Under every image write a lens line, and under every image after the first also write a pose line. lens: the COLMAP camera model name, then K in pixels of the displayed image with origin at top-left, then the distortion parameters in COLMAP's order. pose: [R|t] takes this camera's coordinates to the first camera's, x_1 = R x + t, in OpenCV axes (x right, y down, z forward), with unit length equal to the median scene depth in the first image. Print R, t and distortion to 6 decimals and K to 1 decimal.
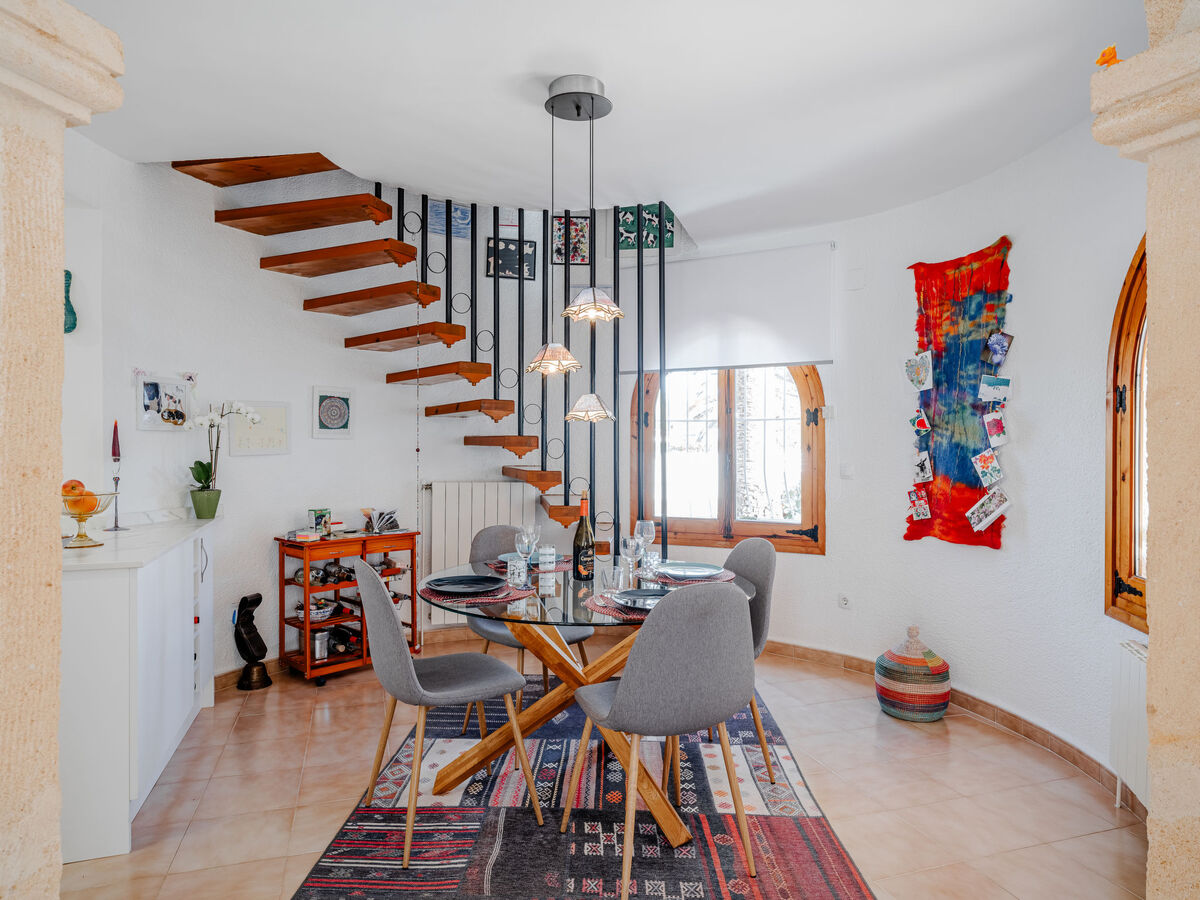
lens RADIAL K [[721.6, 0, 600.0], [0, 721.6, 450.0], [0, 0, 1]] dist [-0.002011, 0.000705]
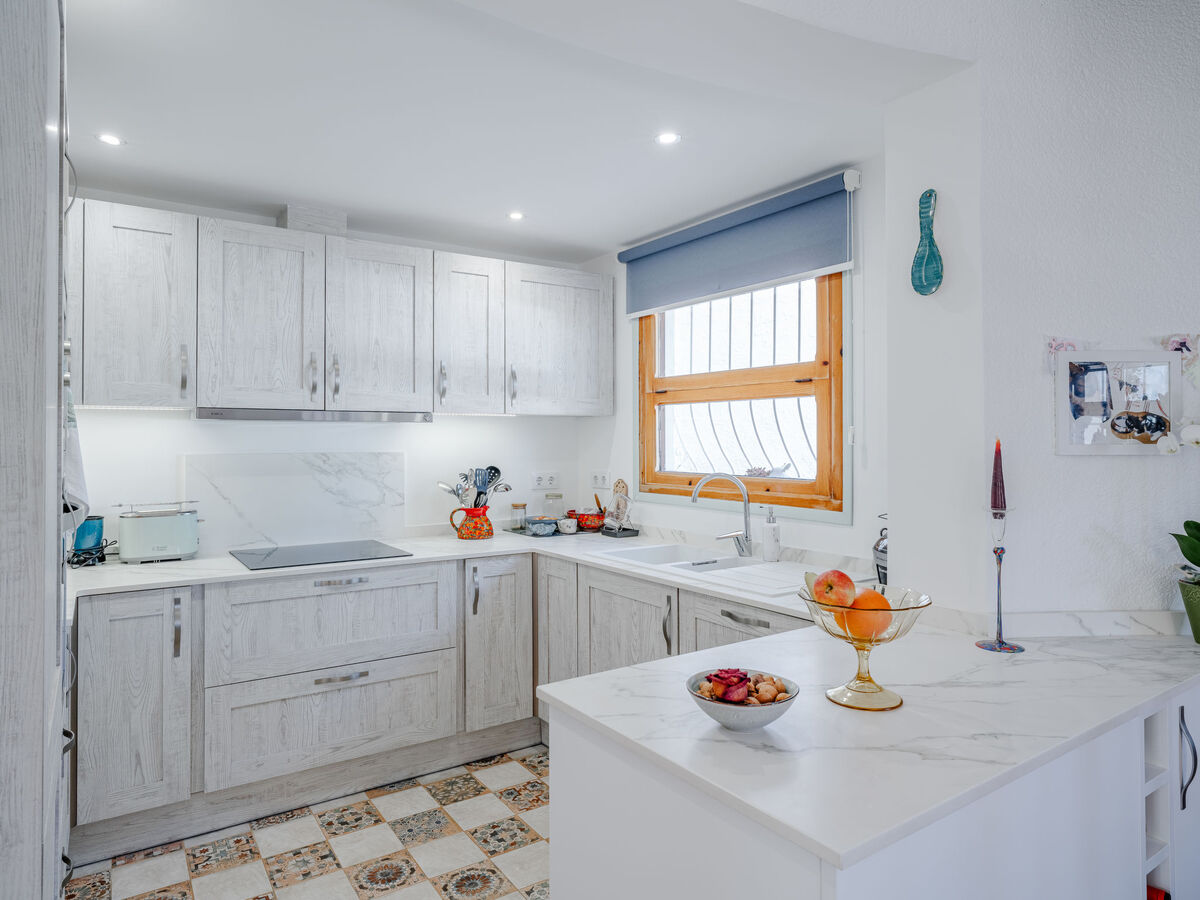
lens RADIAL K [[740.0, 0, 598.8], [0, 740.0, 435.9], [0, 0, 1]] dist [-0.003673, 0.003937]
pose [[0.259864, -0.006505, -0.965623, -0.190305], [-0.002684, 0.999969, -0.007459, -0.034199], [0.965641, 0.004530, 0.259839, 0.492415]]
